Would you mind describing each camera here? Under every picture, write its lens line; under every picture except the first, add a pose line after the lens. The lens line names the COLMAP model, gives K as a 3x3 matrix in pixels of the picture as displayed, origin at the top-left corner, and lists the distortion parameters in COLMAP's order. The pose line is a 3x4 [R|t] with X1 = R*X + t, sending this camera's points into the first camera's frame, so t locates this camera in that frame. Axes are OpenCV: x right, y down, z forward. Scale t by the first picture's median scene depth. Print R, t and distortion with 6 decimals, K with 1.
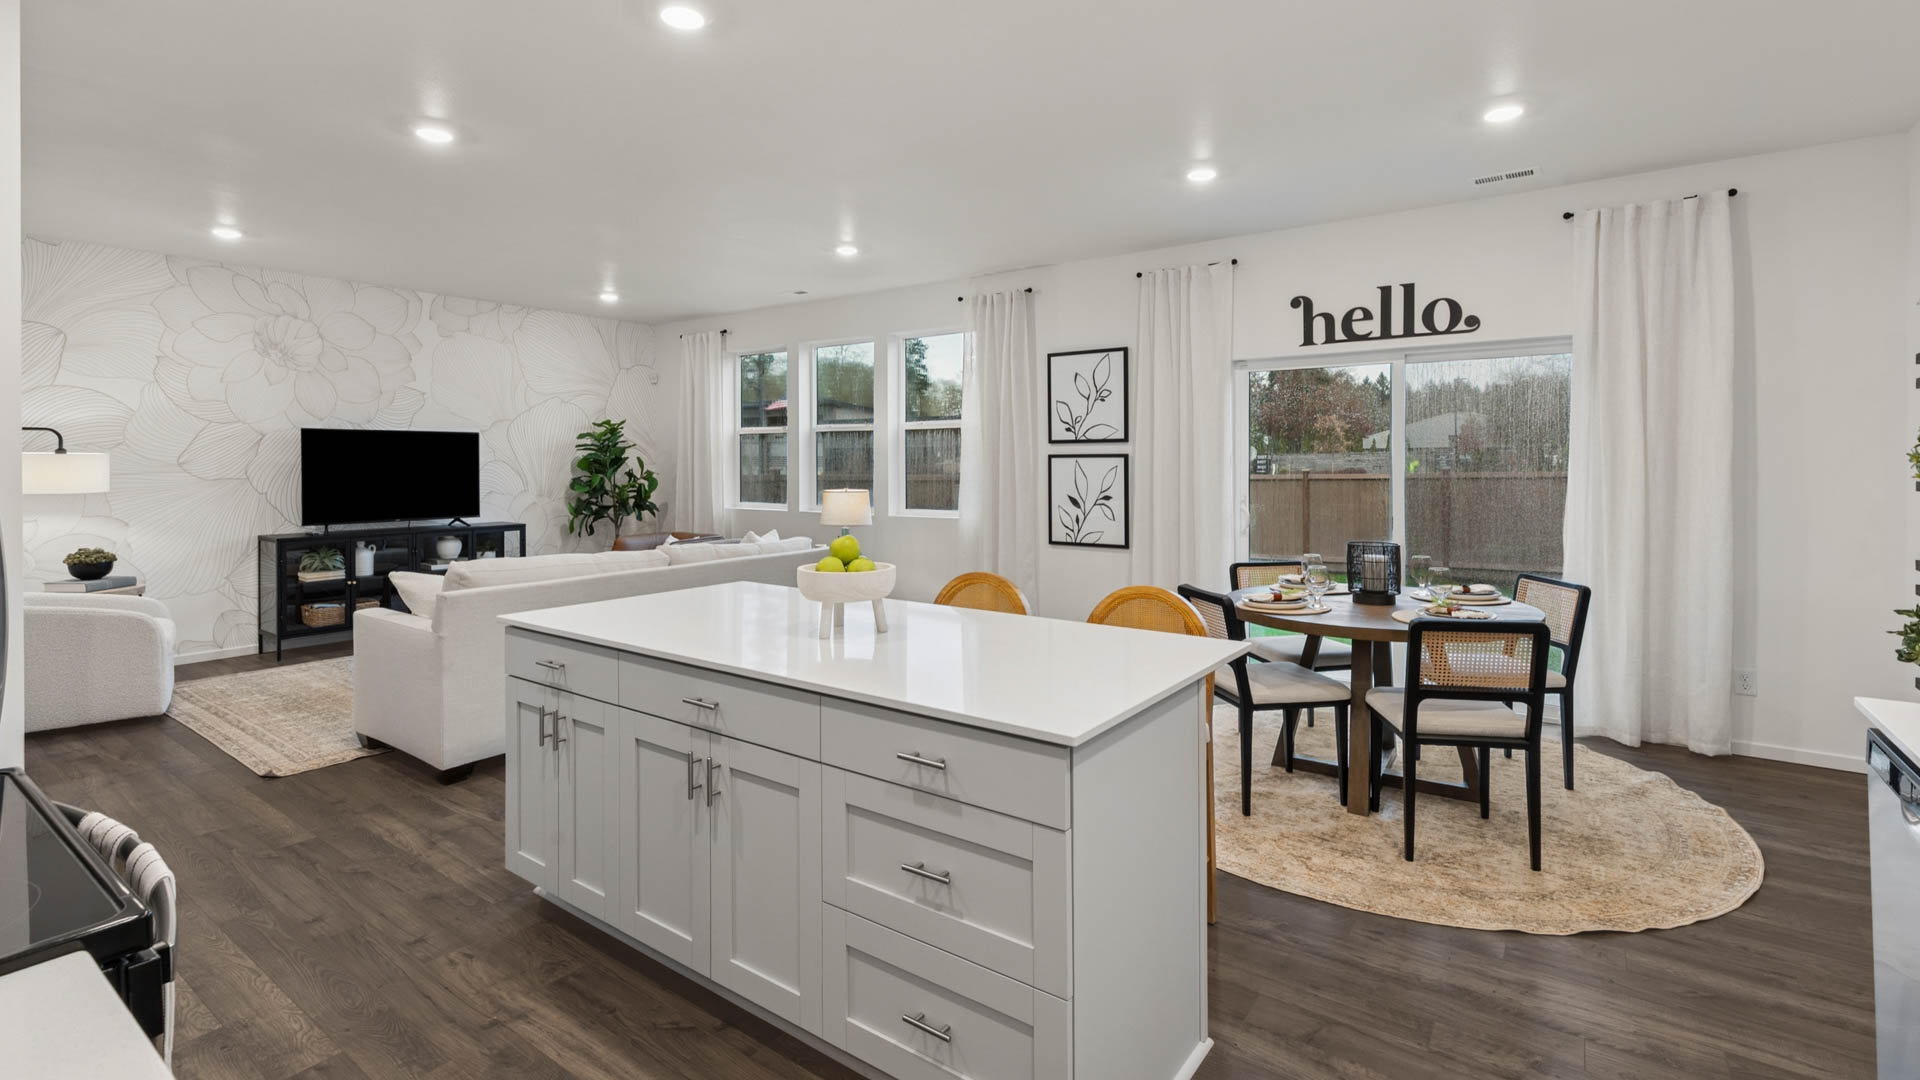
lens RADIAL K [[873.4, 0, 968.2], [0, 873.4, 468.7], [0, 0, 1]] dist [0.010548, 0.000168]
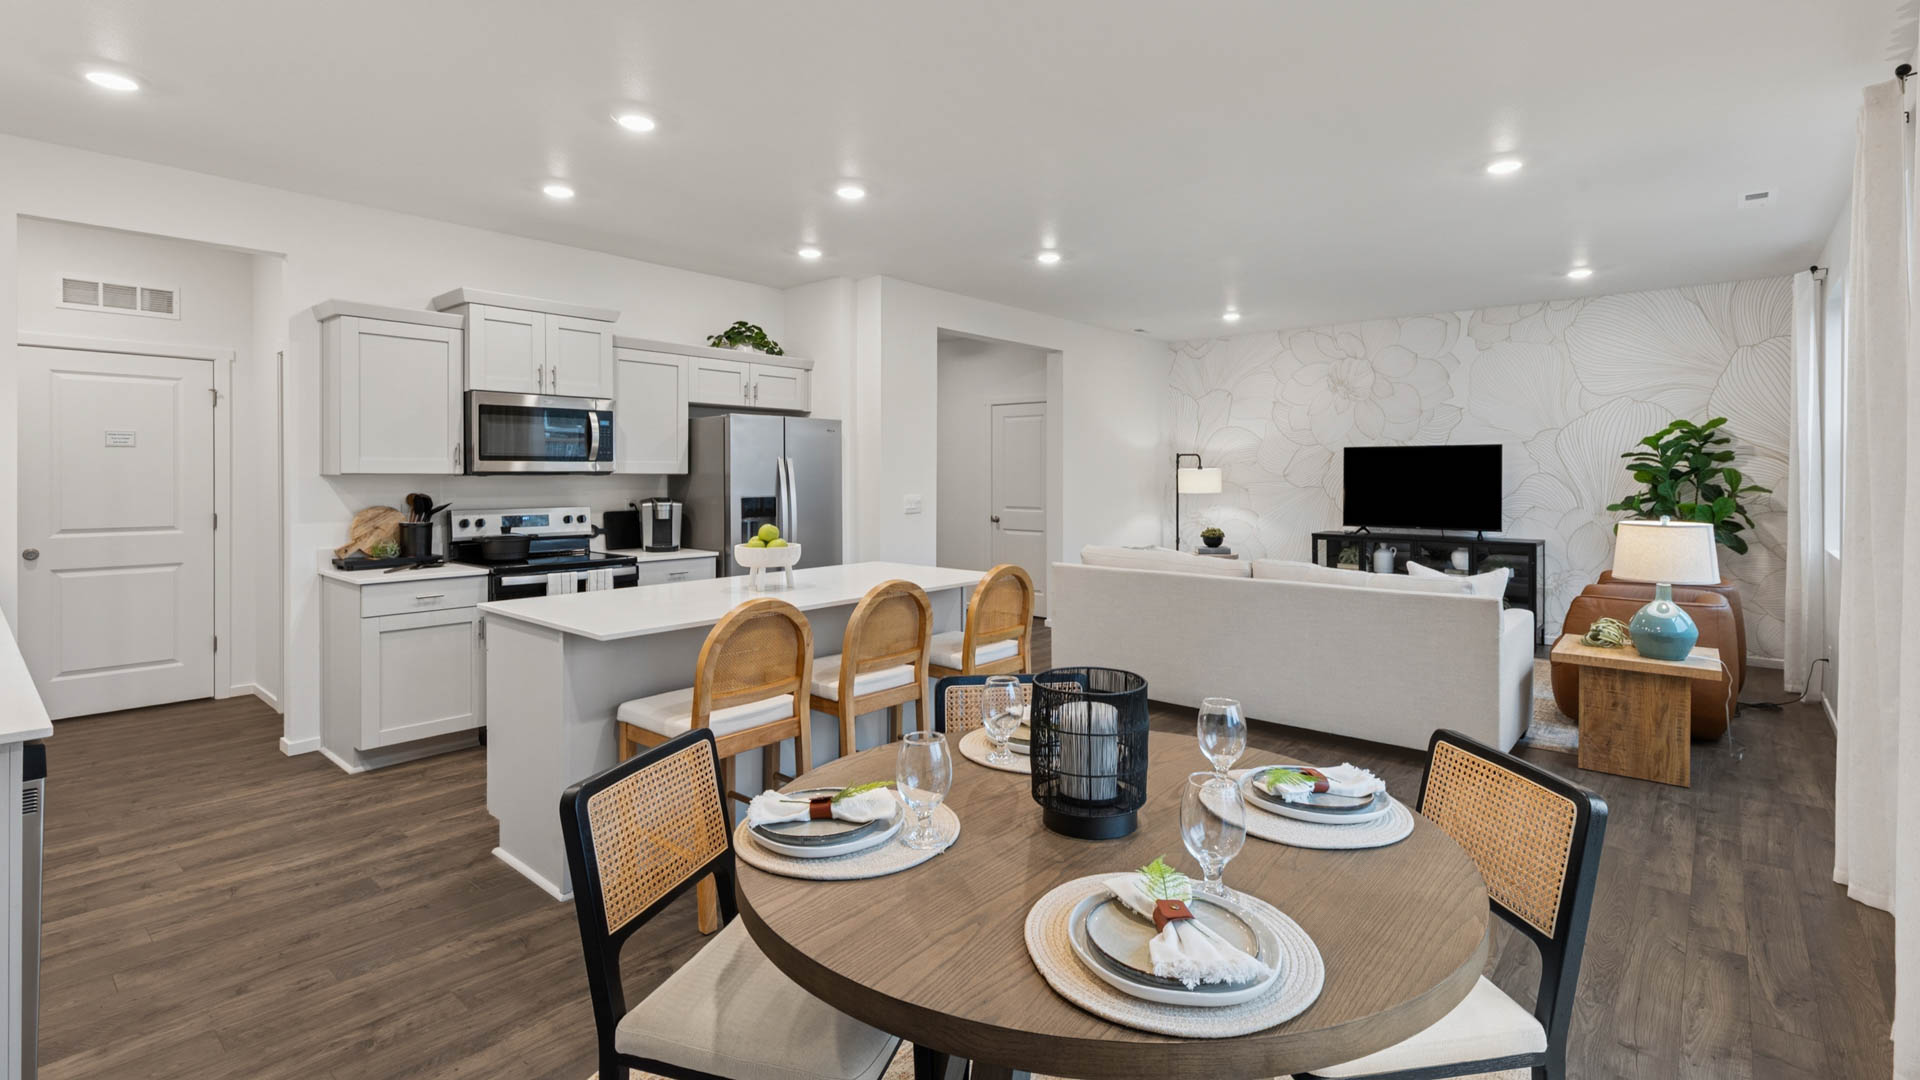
lens RADIAL K [[873.4, 0, 968.2], [0, 873.4, 468.7], [0, 0, 1]] dist [0.010548, 0.000168]
pose [[-0.087435, -0.002543, -0.996167, 0.525581], [-0.009334, 0.999955, -0.001734, -0.008579], [0.996127, 0.009146, -0.087455, 0.577367]]
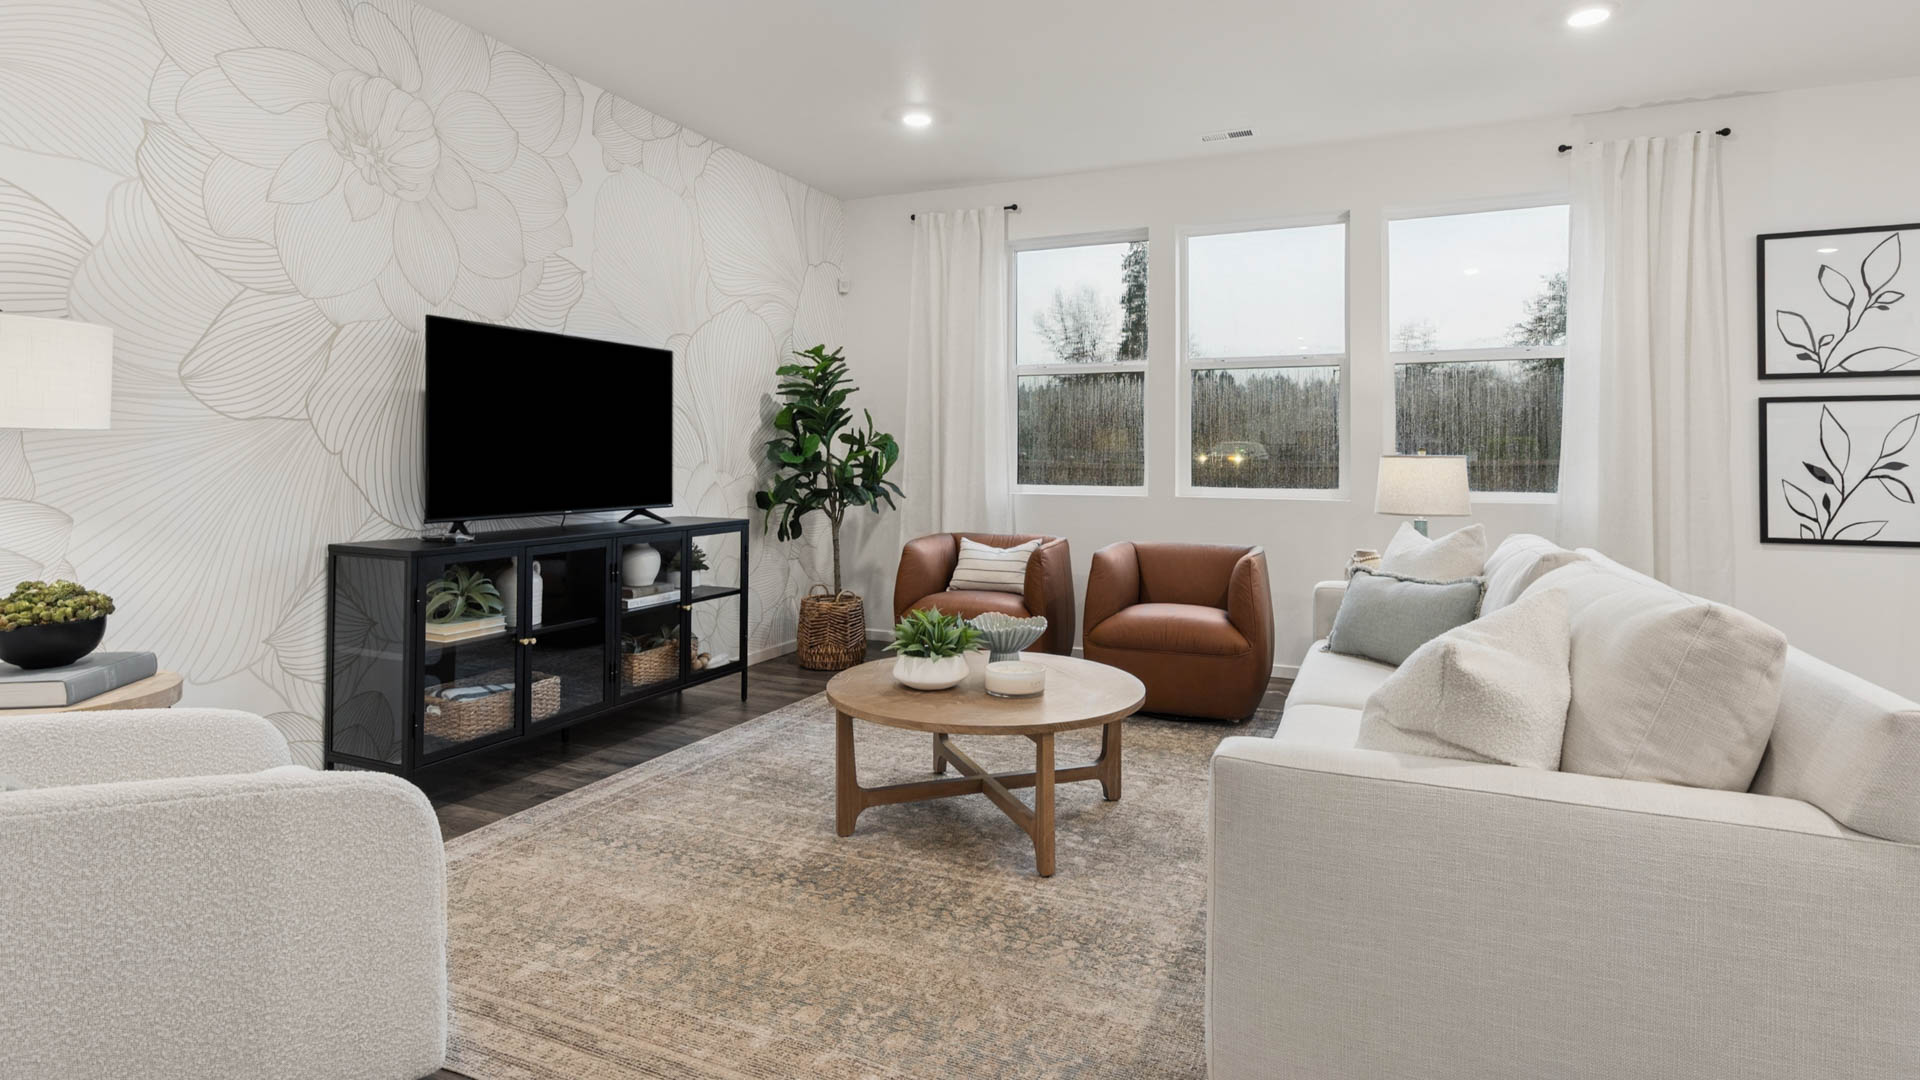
lens RADIAL K [[976.2, 0, 961.7], [0, 976.2, 443.6], [0, 0, 1]] dist [0.000402, -0.000104]
pose [[0.978087, 0.008541, 0.208020, -0.587496], [-0.003892, 0.999734, -0.022746, 0.033393], [-0.208158, 0.021438, 0.977860, 0.431804]]
